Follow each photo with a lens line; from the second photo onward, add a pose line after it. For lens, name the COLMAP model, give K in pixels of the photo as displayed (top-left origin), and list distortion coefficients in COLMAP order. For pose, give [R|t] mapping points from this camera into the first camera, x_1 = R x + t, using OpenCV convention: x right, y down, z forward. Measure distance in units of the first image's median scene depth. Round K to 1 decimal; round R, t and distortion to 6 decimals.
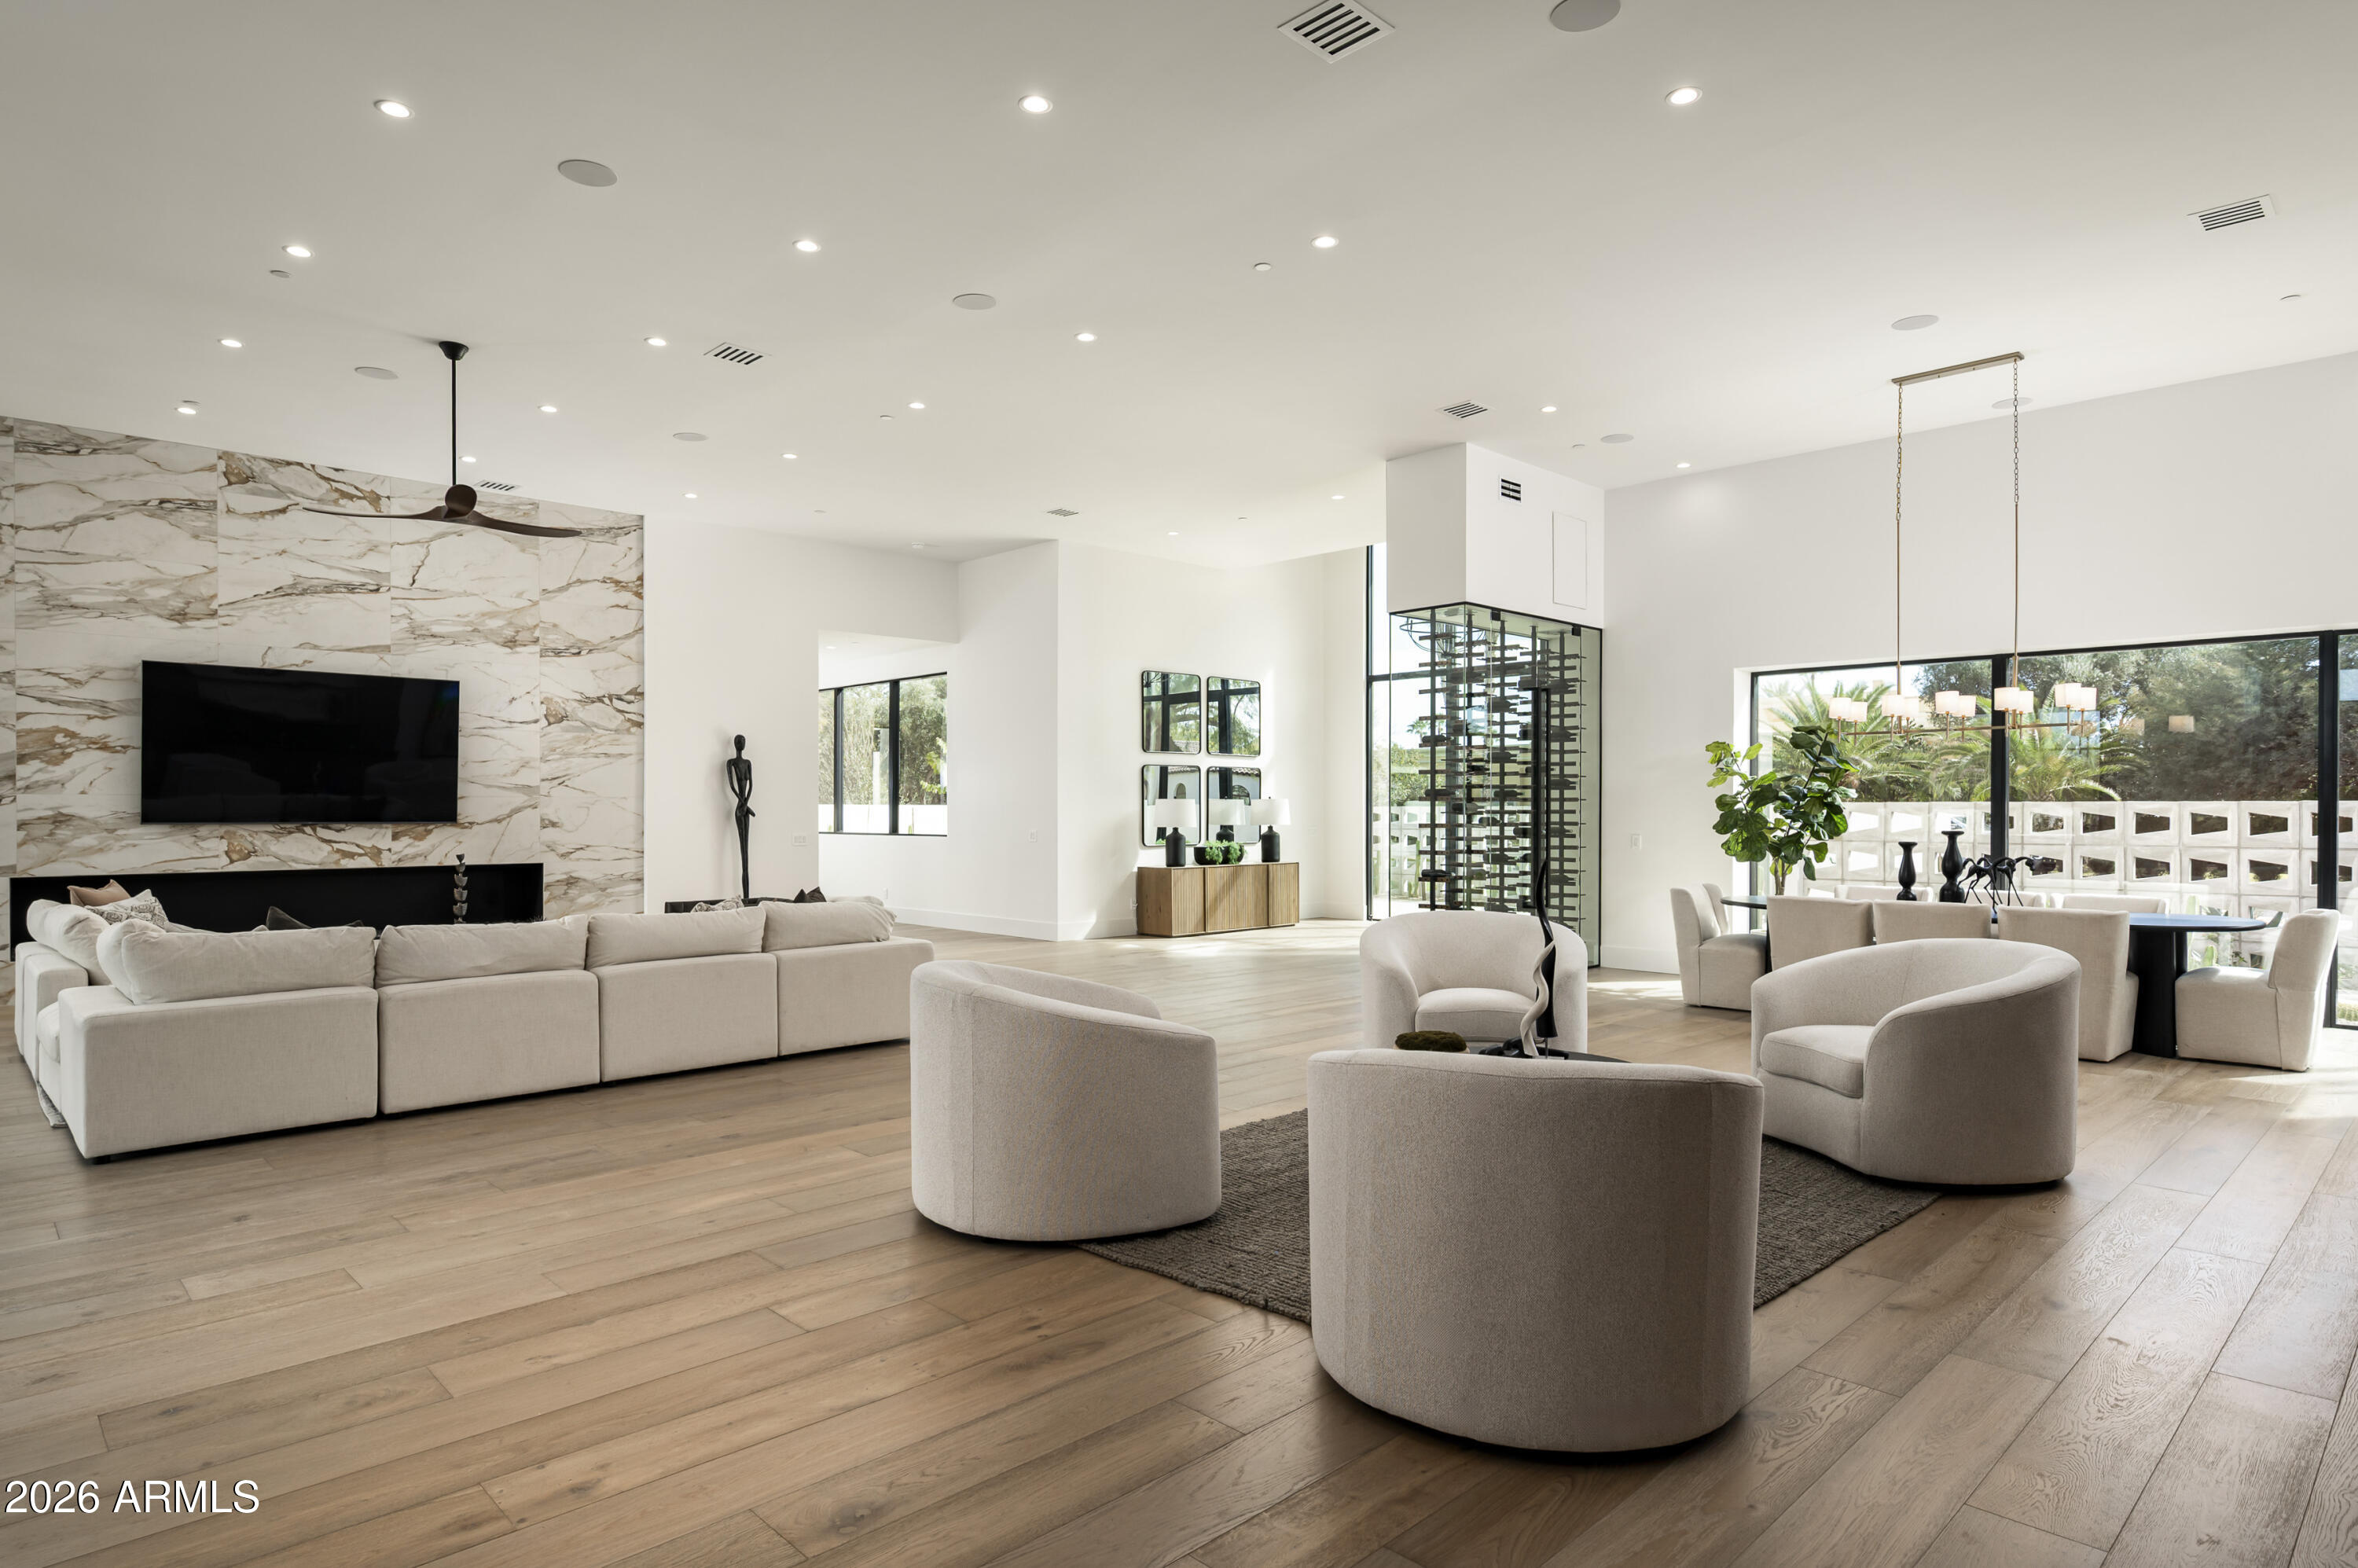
lens RADIAL K [[1316.5, 0, 1178.9], [0, 1316.5, 805.0], [0, 0, 1]] dist [-0.001148, 0.000749]
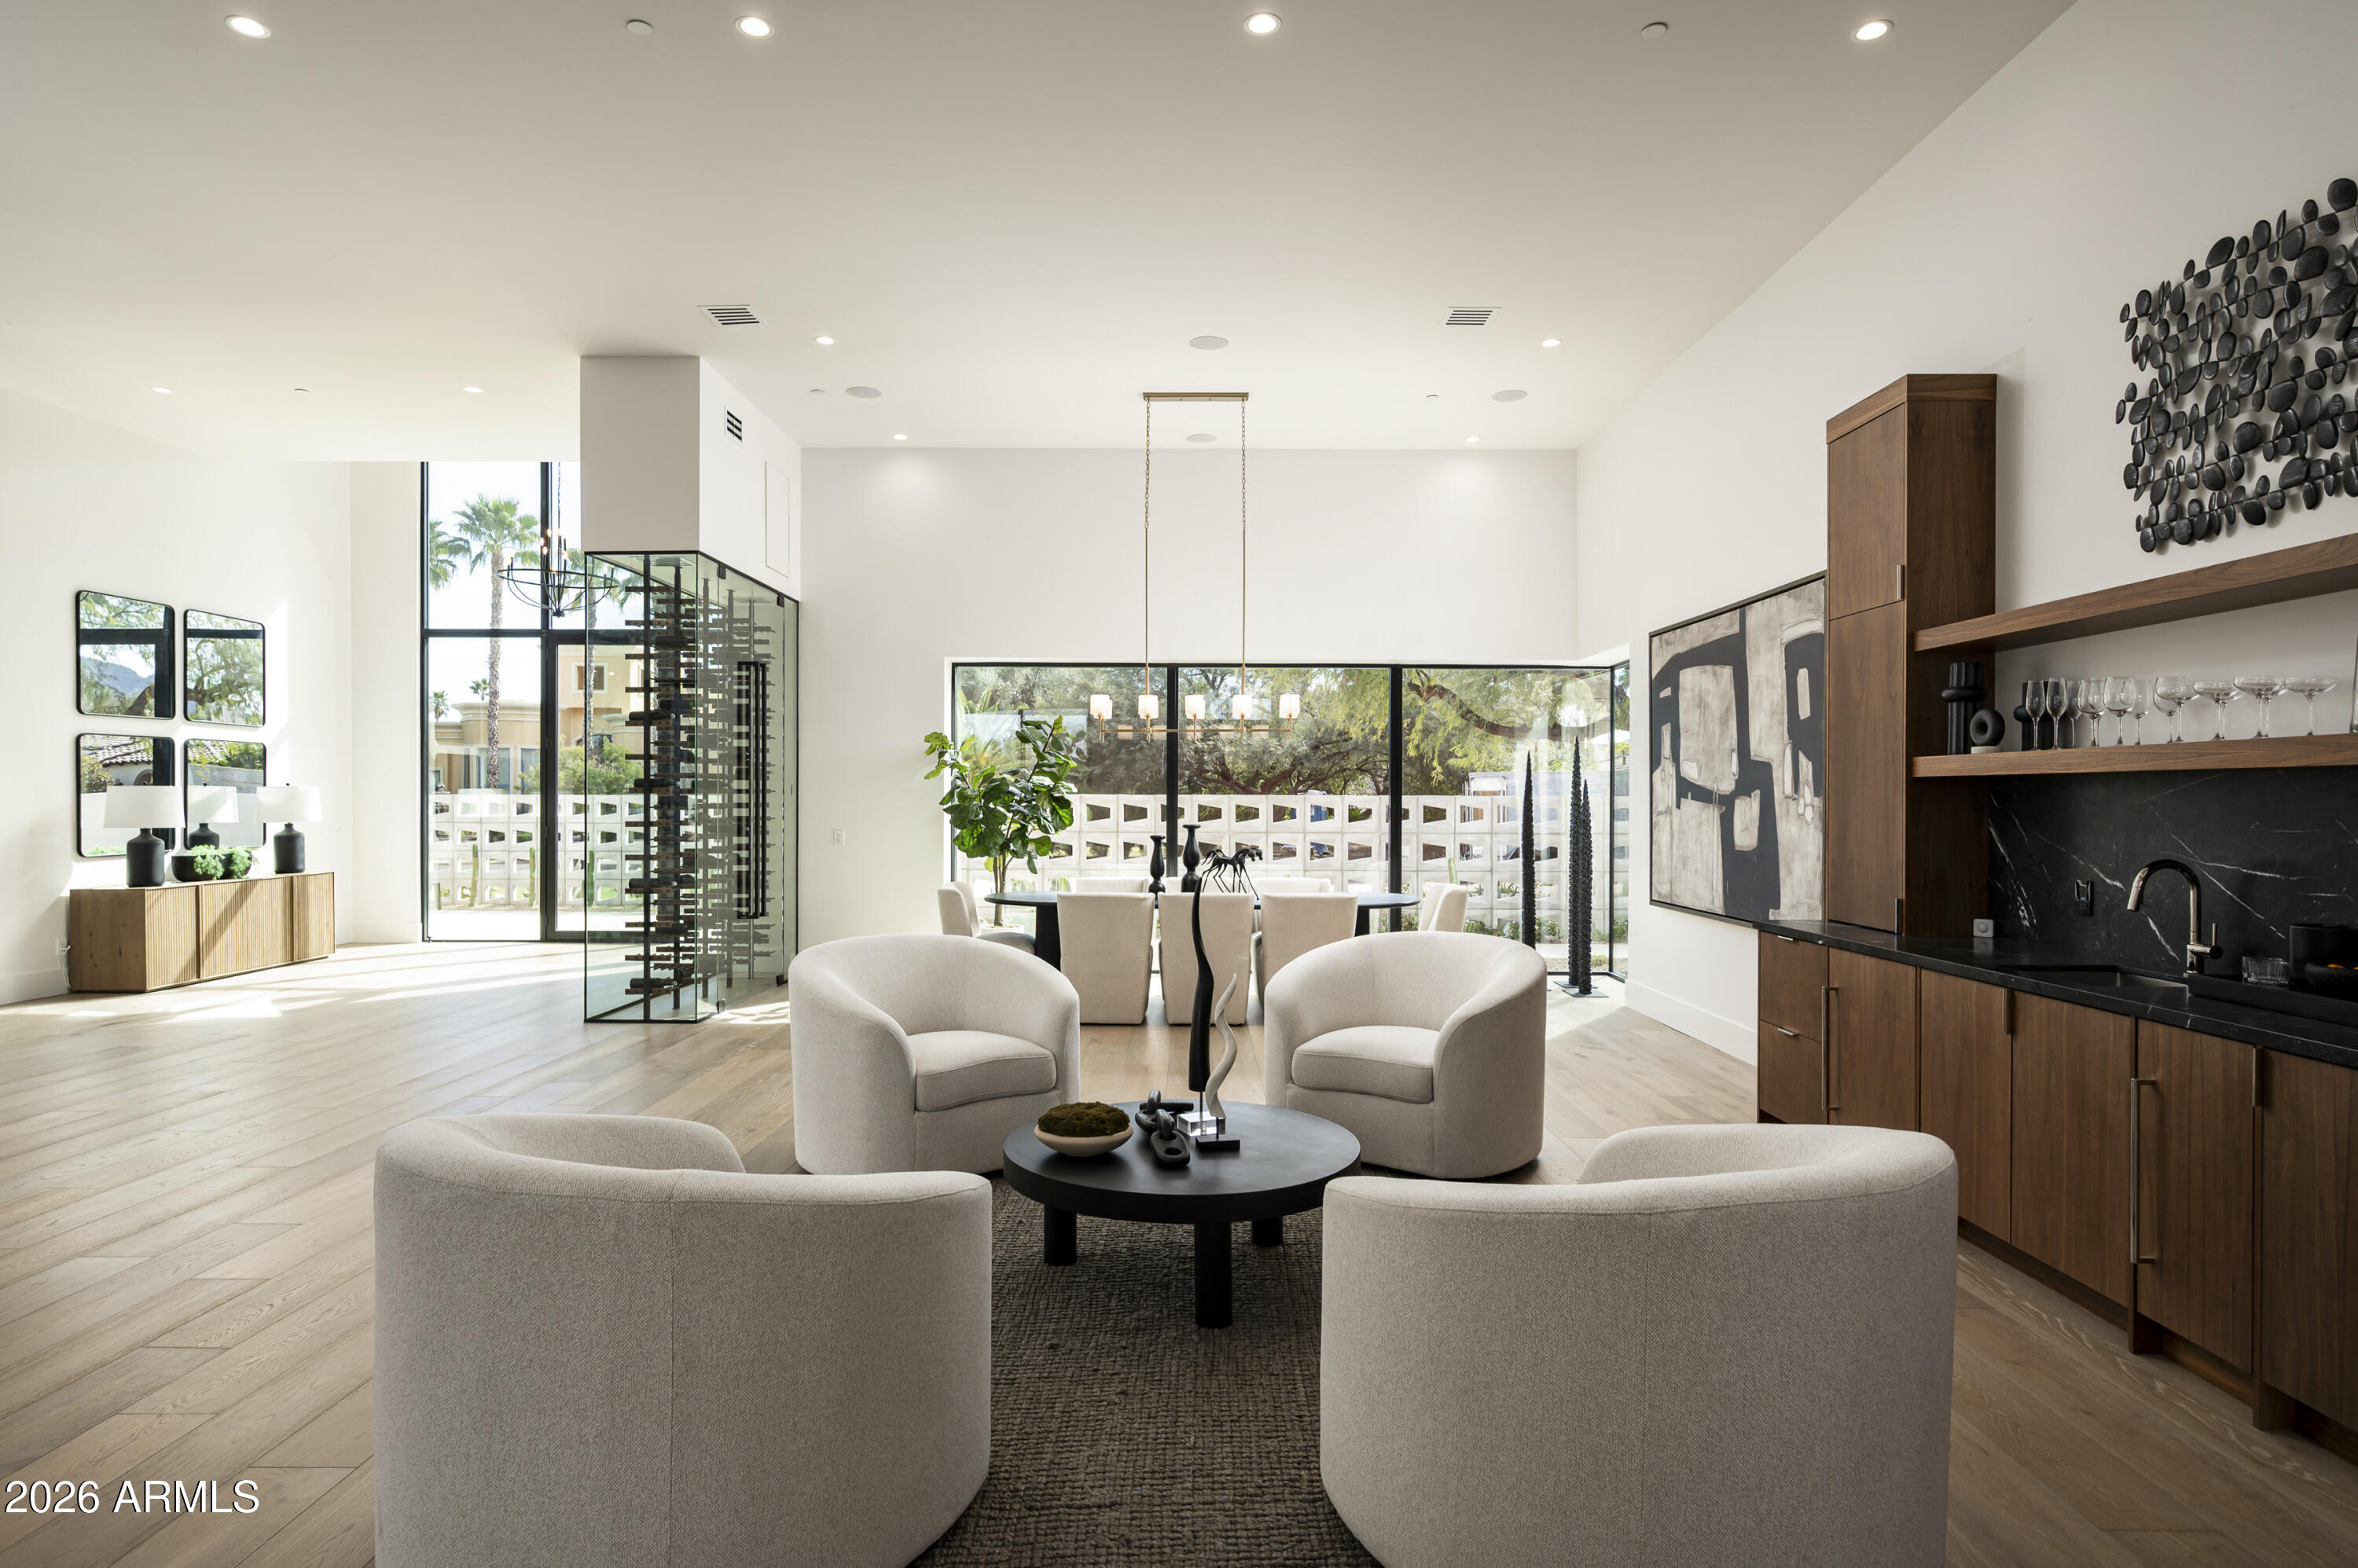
lens RADIAL K [[1316.5, 0, 1175.4], [0, 1316.5, 794.2], [0, 0, 1]] dist [-0.001148, 0.000749]
pose [[0.701164, 0.002666, 0.712995, -0.142279], [-0.005169, 0.999986, 0.001344, -0.004859], [-0.712982, -0.004628, 0.701167, 0.190678]]
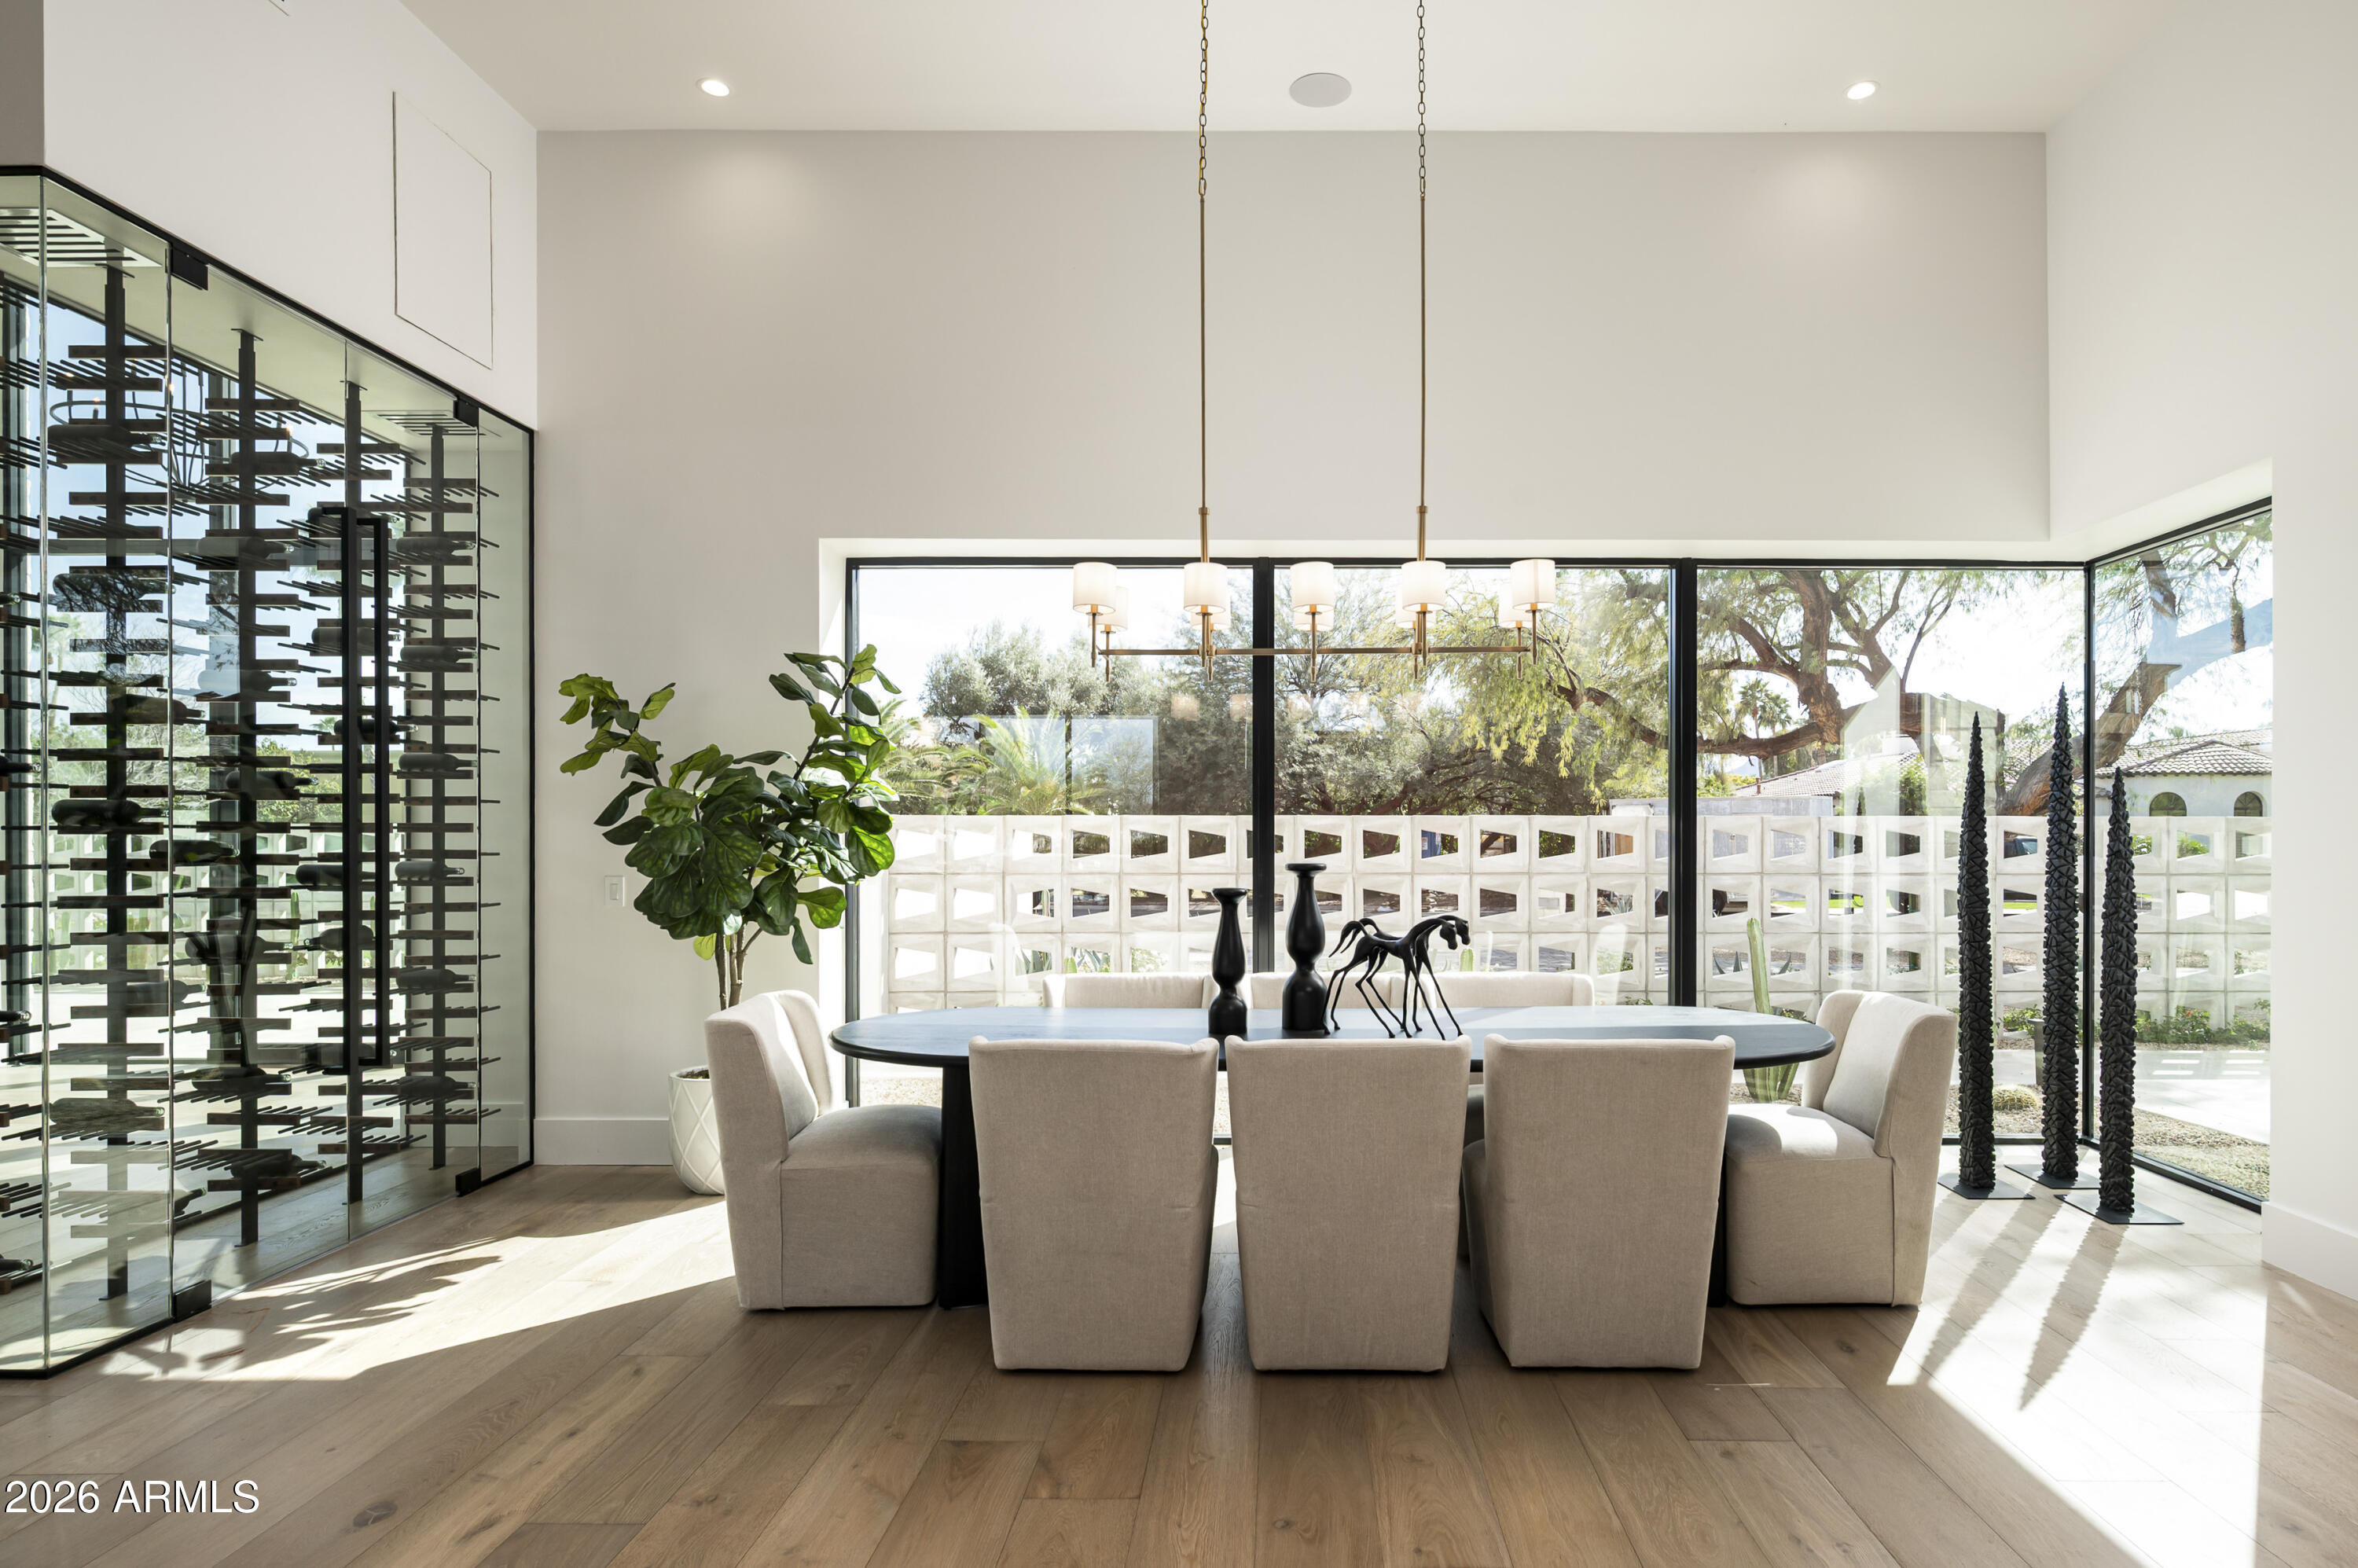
lens RADIAL K [[1308.6, 0, 1261.5], [0, 1308.6, 847.0], [0, 0, 1]] dist [-0.001162, -0.000689]
pose [[0.705162, -0.008917, 0.708990, 0.180026], [-0.001317, 0.999903, 0.013885, 0.005381], [-0.709045, -0.010725, 0.705082, 0.507797]]
